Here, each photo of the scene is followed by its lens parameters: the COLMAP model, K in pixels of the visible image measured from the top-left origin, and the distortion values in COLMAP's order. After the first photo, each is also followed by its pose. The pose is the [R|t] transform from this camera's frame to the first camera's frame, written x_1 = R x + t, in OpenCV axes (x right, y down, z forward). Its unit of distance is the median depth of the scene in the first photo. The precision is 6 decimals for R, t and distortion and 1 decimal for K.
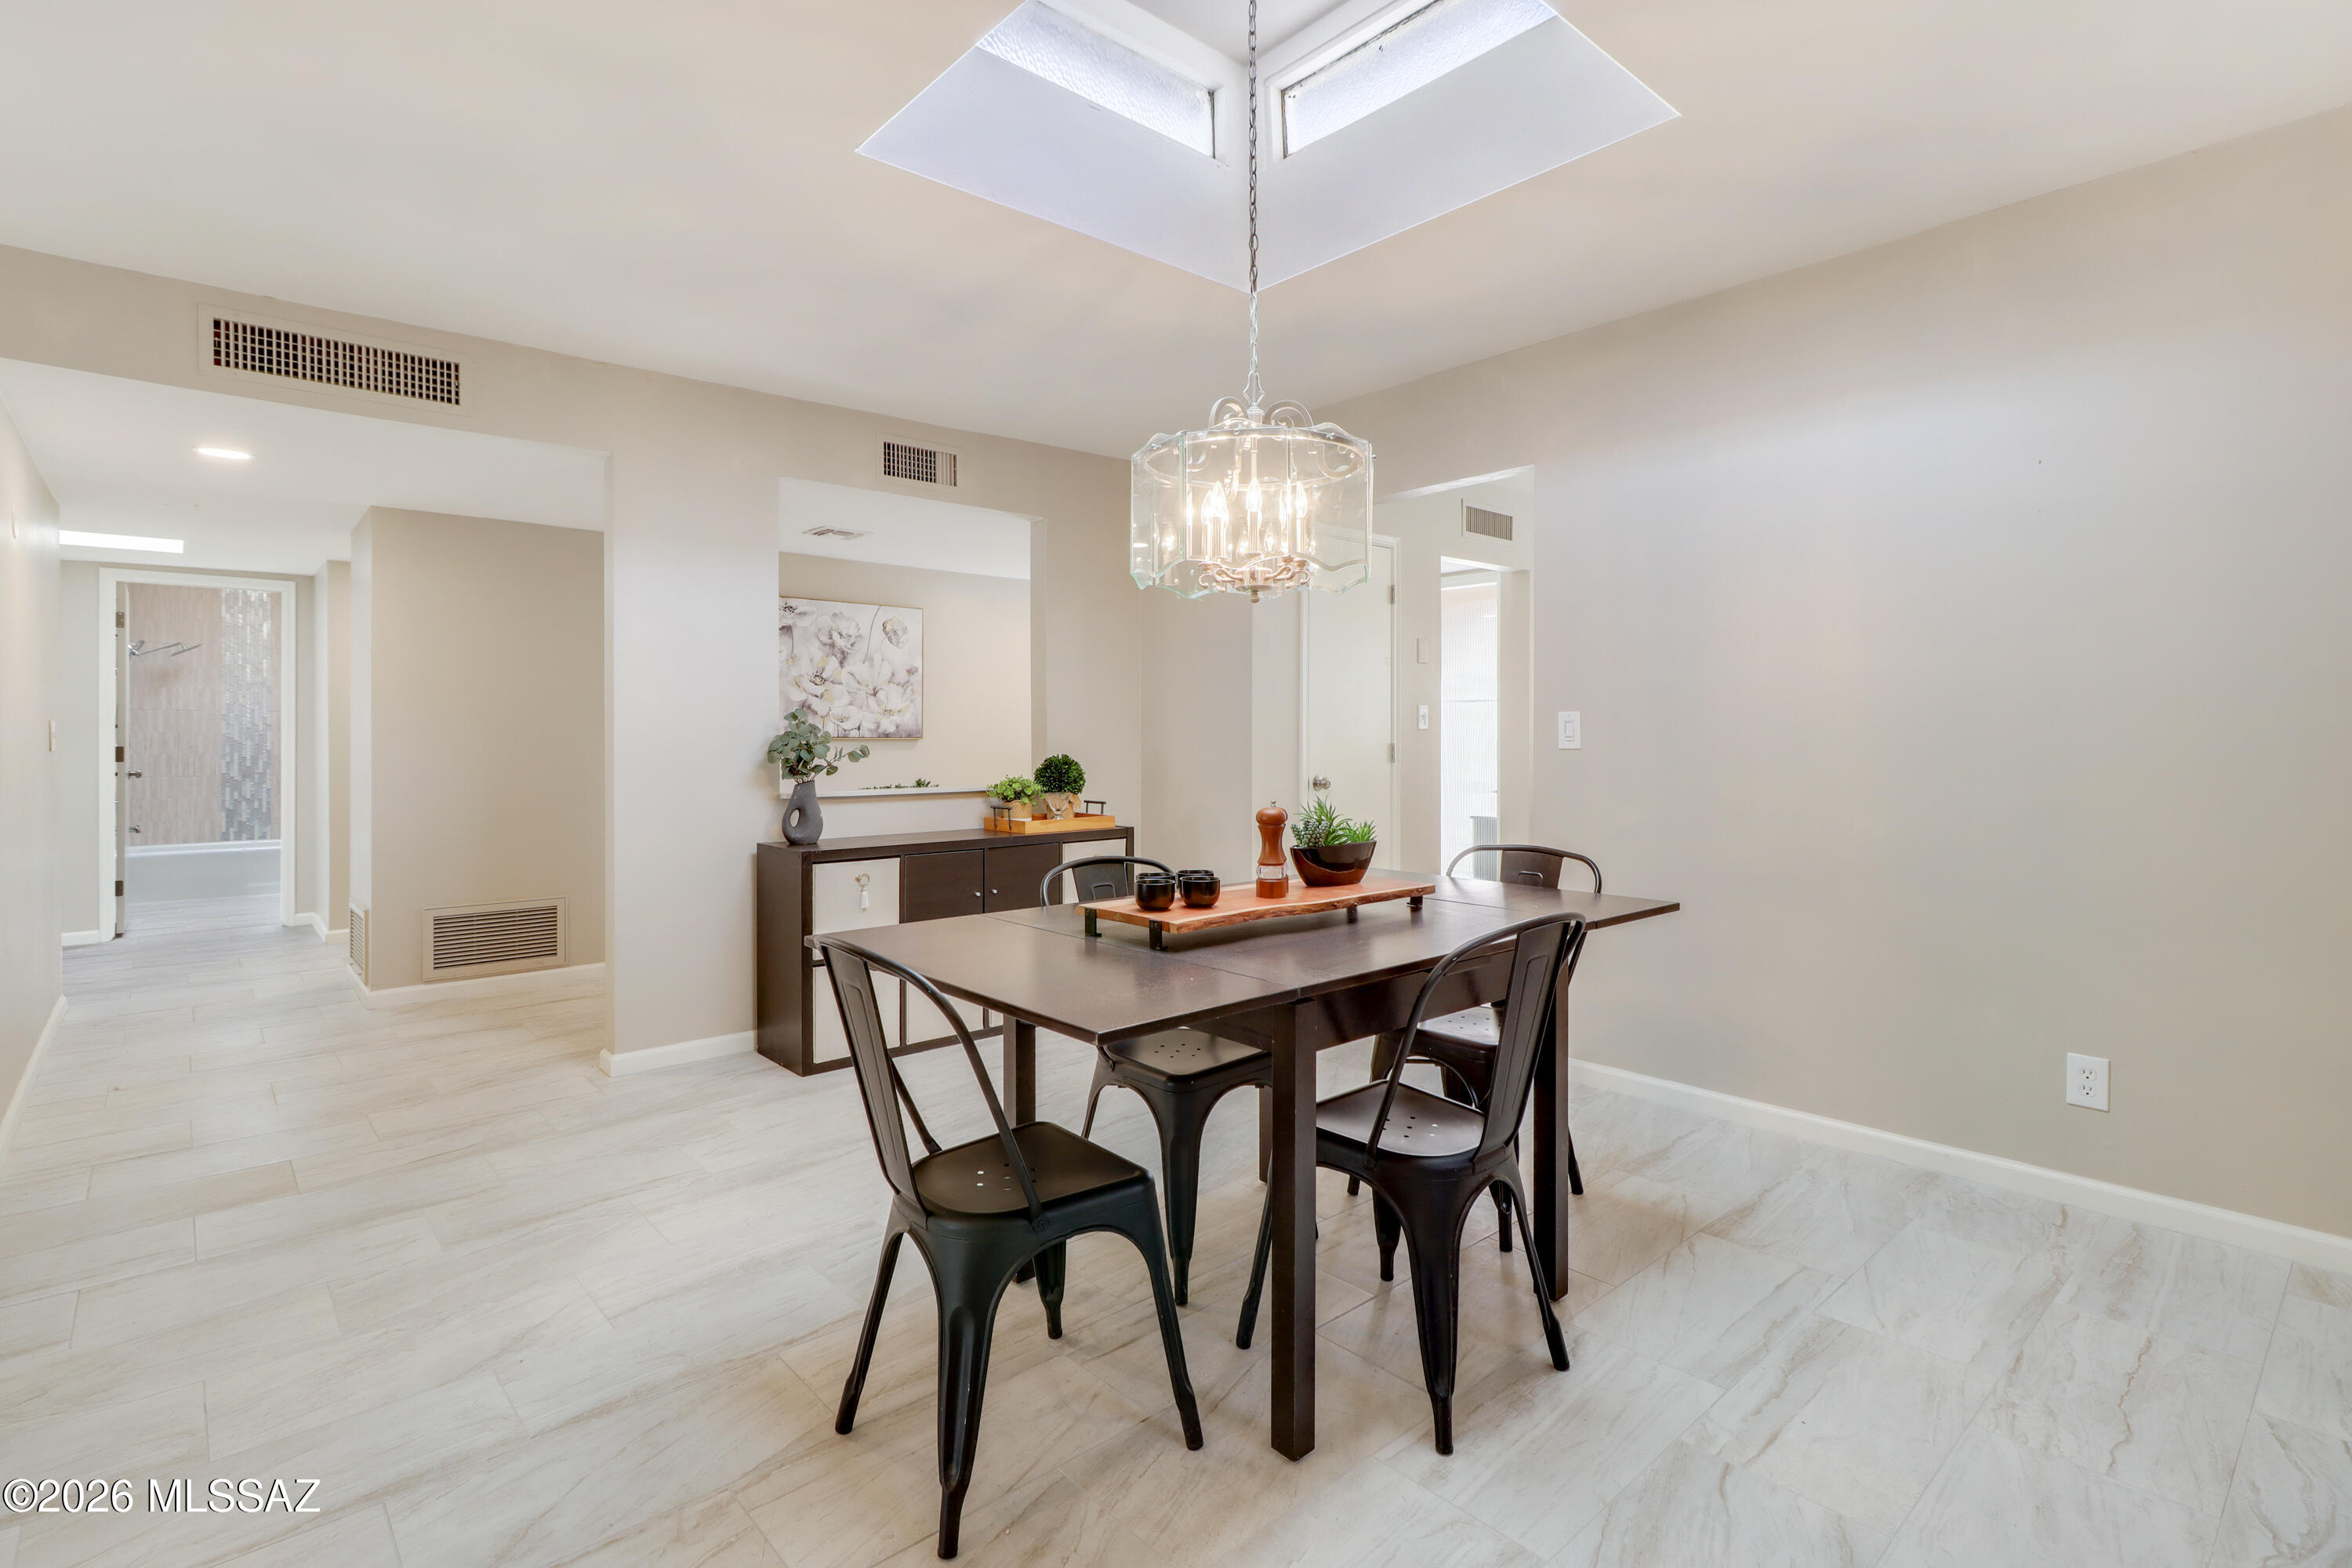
lens RADIAL K [[1125.4, 0, 1150.1], [0, 1125.4, 738.9], [0, 0, 1]] dist [0.034567, -0.015195]
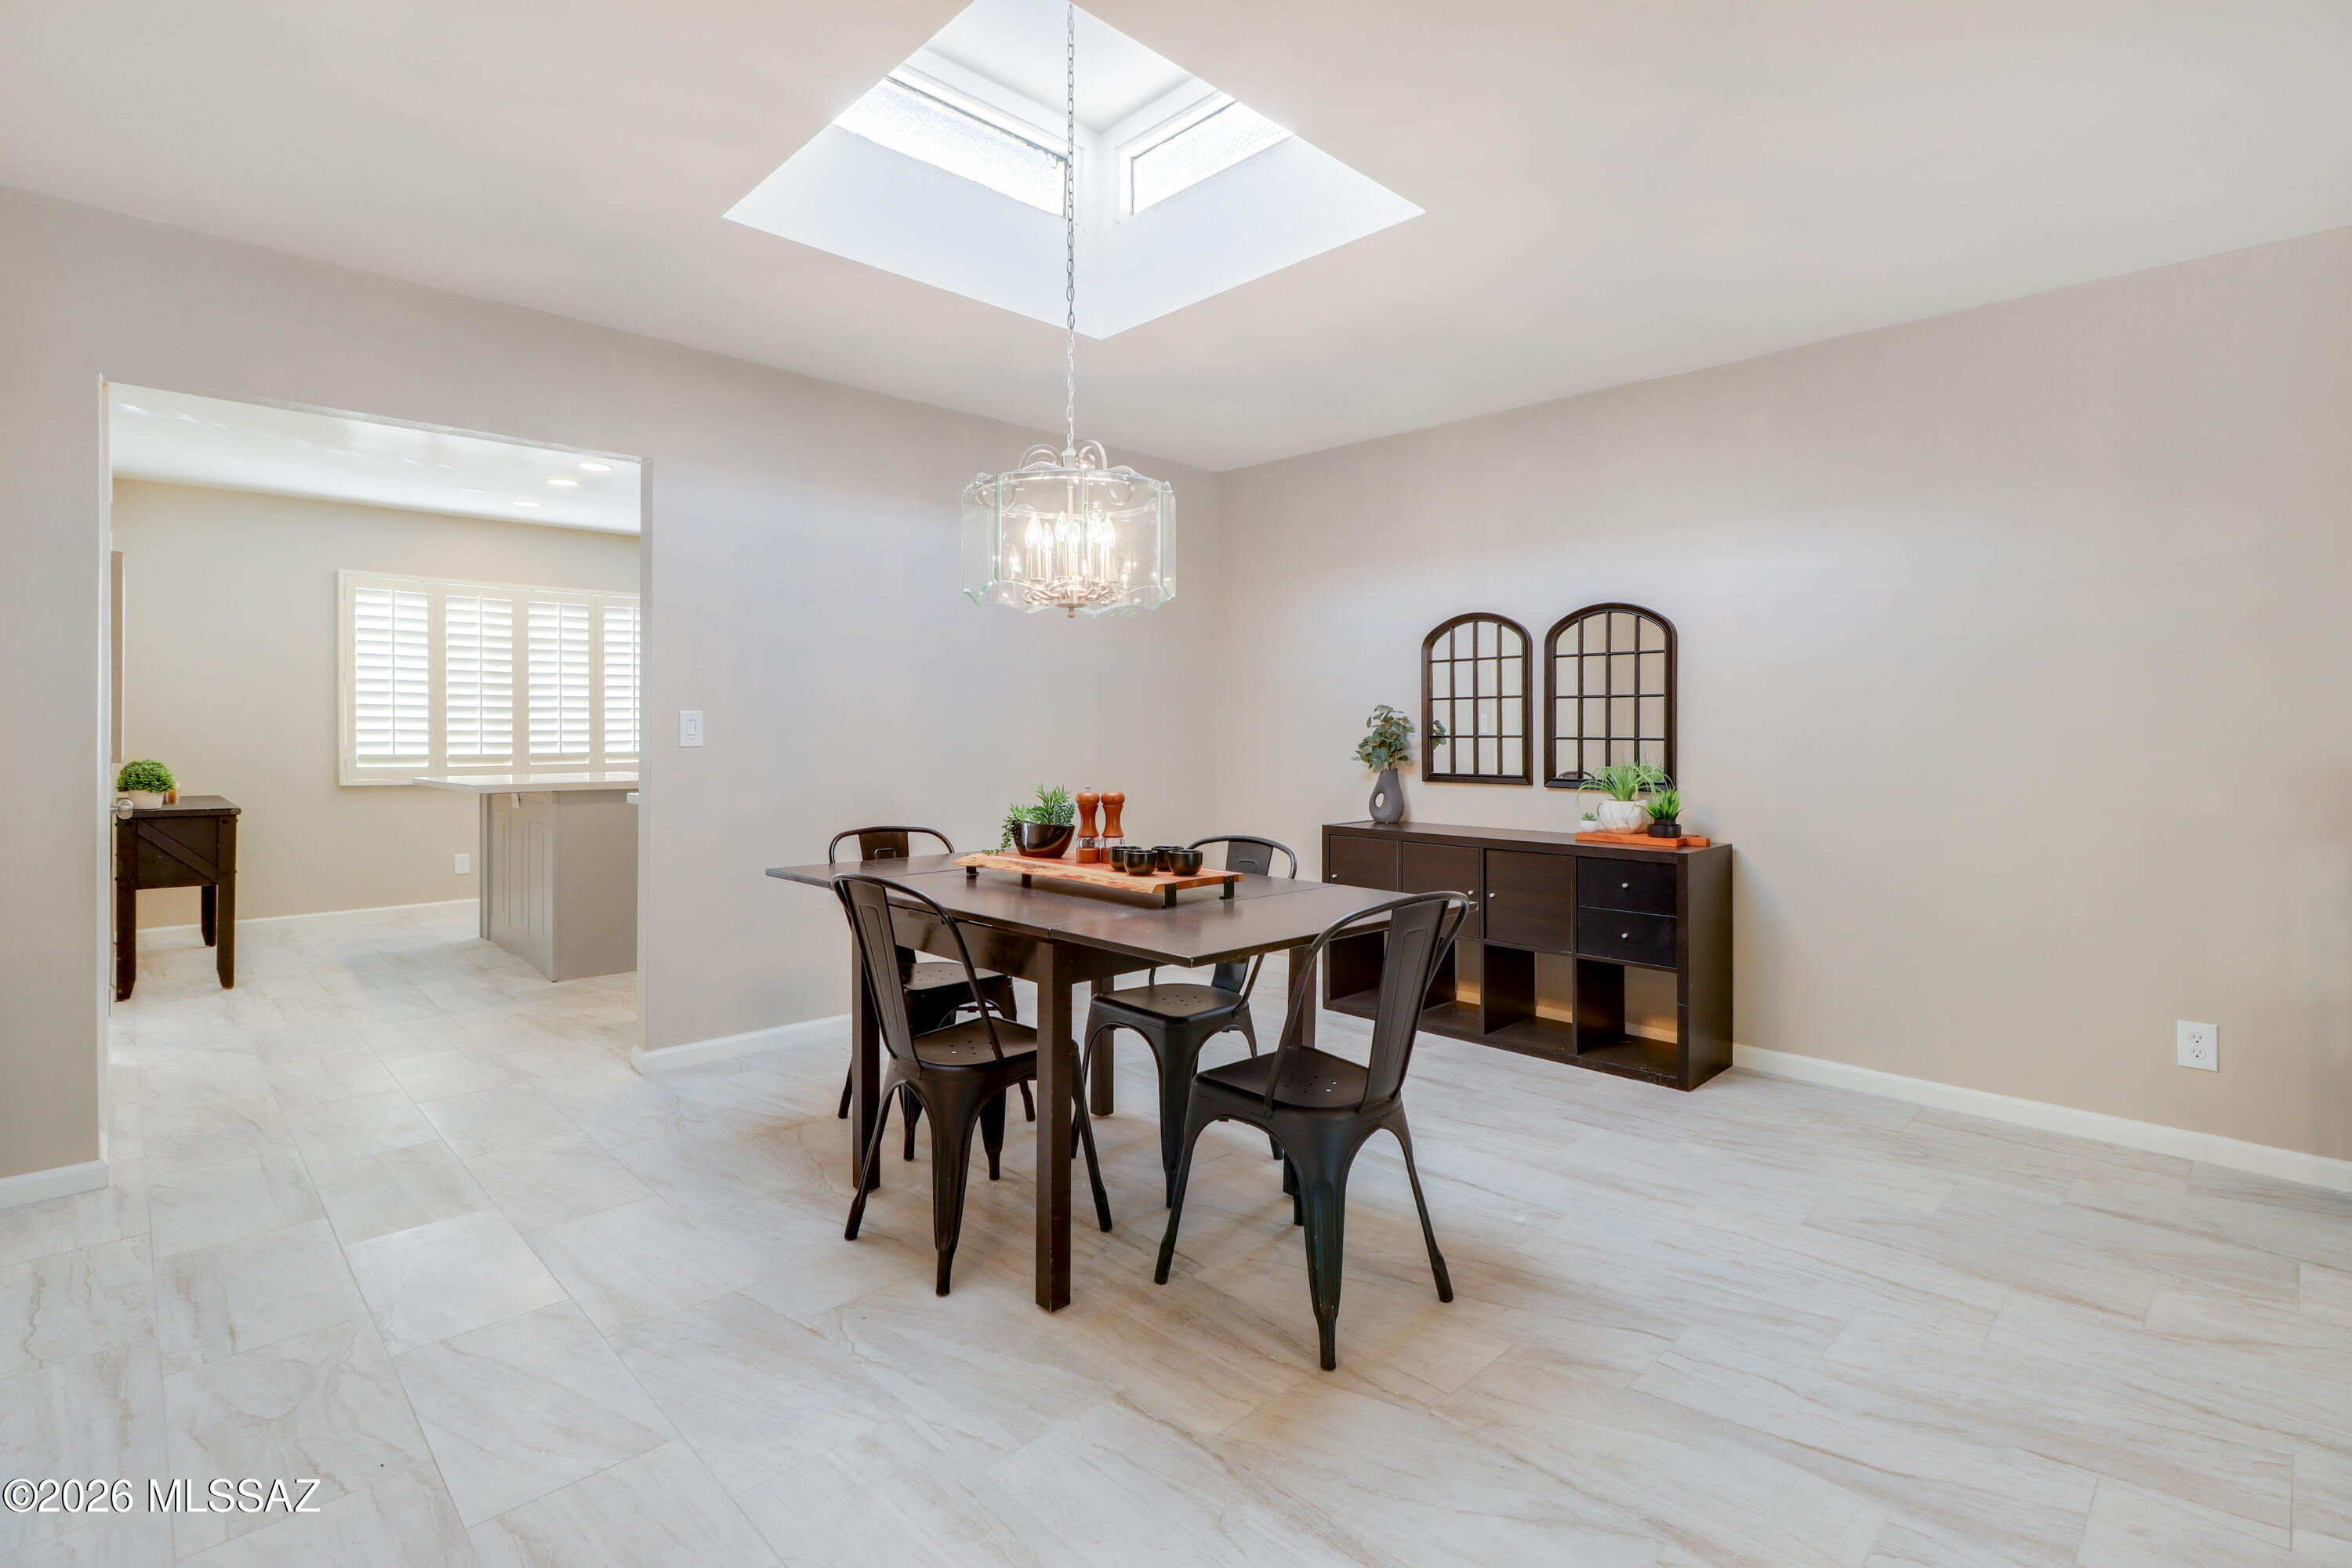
lens RADIAL K [[1099.4, 0, 1172.6], [0, 1099.4, 732.1], [0, 0, 1]] dist [-0.001605, -0.000410]
pose [[-0.051362, 0.003827, 0.998673, -0.525368], [0.003986, 0.999985, -0.003627, 0.002538], [-0.998672, 0.003795, -0.051377, 0.484695]]
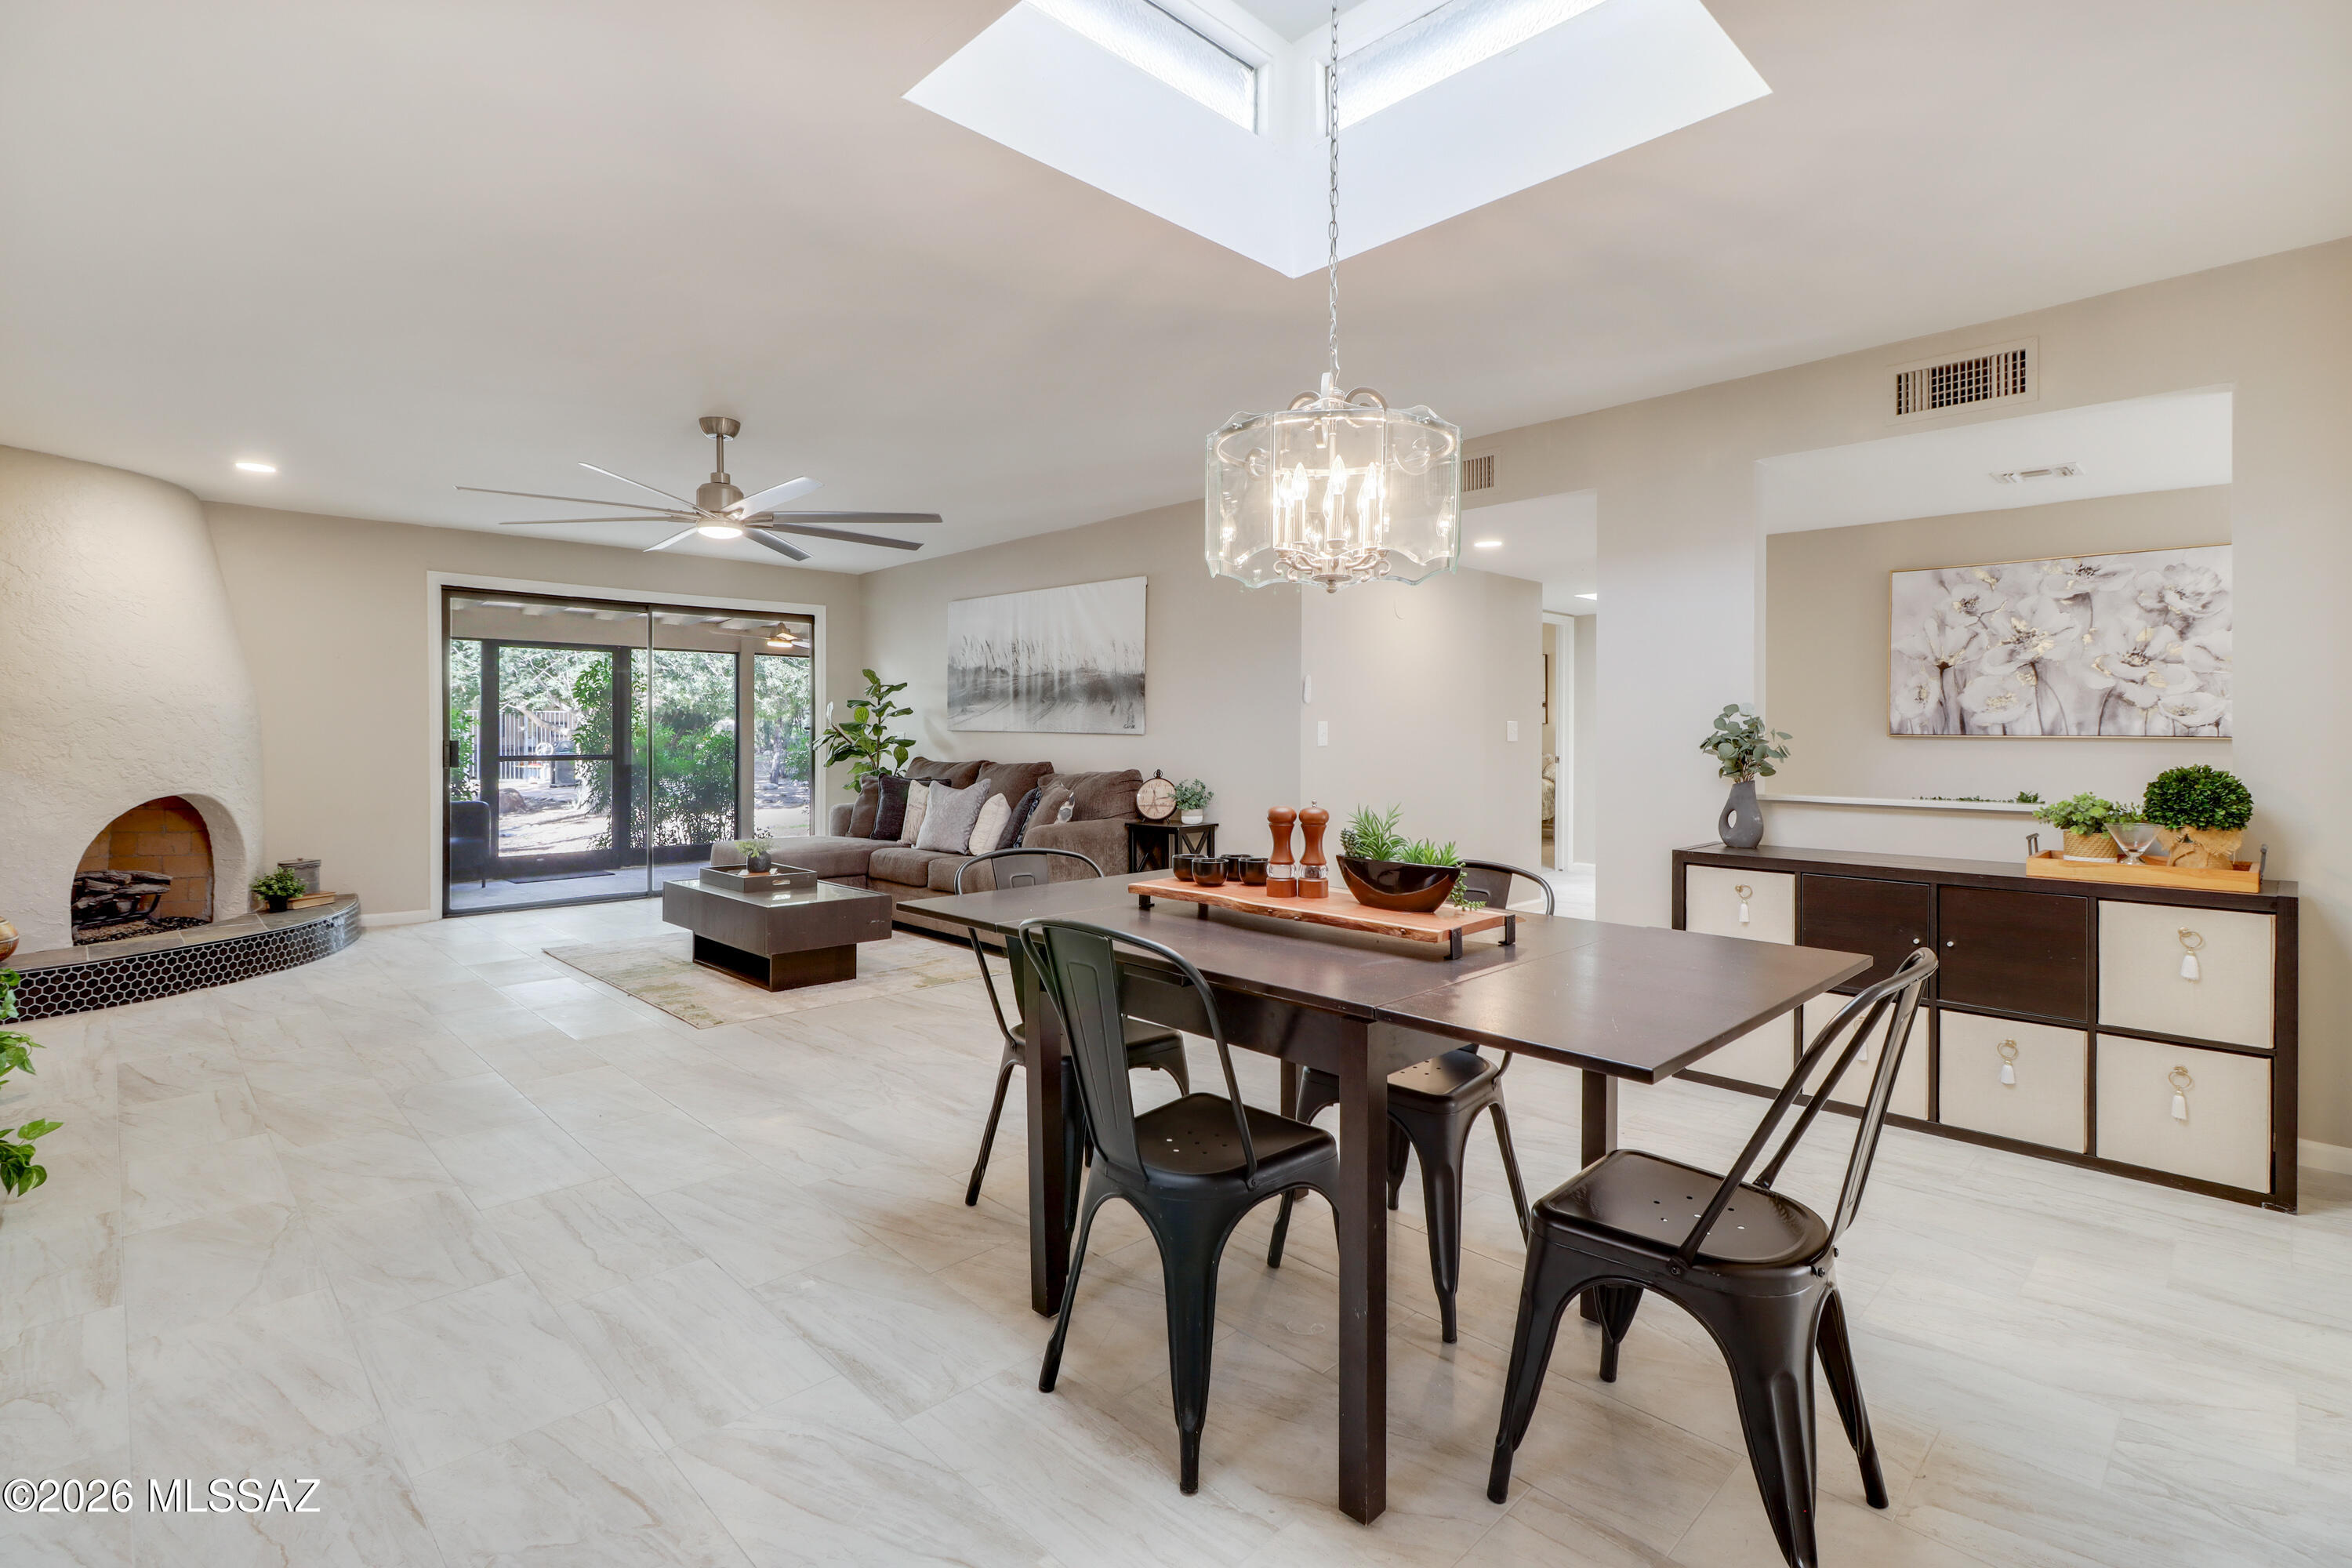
lens RADIAL K [[1092.9, 0, 1177.1], [0, 1092.9, 742.7], [0, 0, 1]] dist [0.000394, -0.000760]
pose [[0.061012, 0.011079, -0.998076, 0.507592], [-0.007308, 0.999917, 0.010653, -0.000122], [0.998110, 0.006644, 0.061088, 0.414437]]
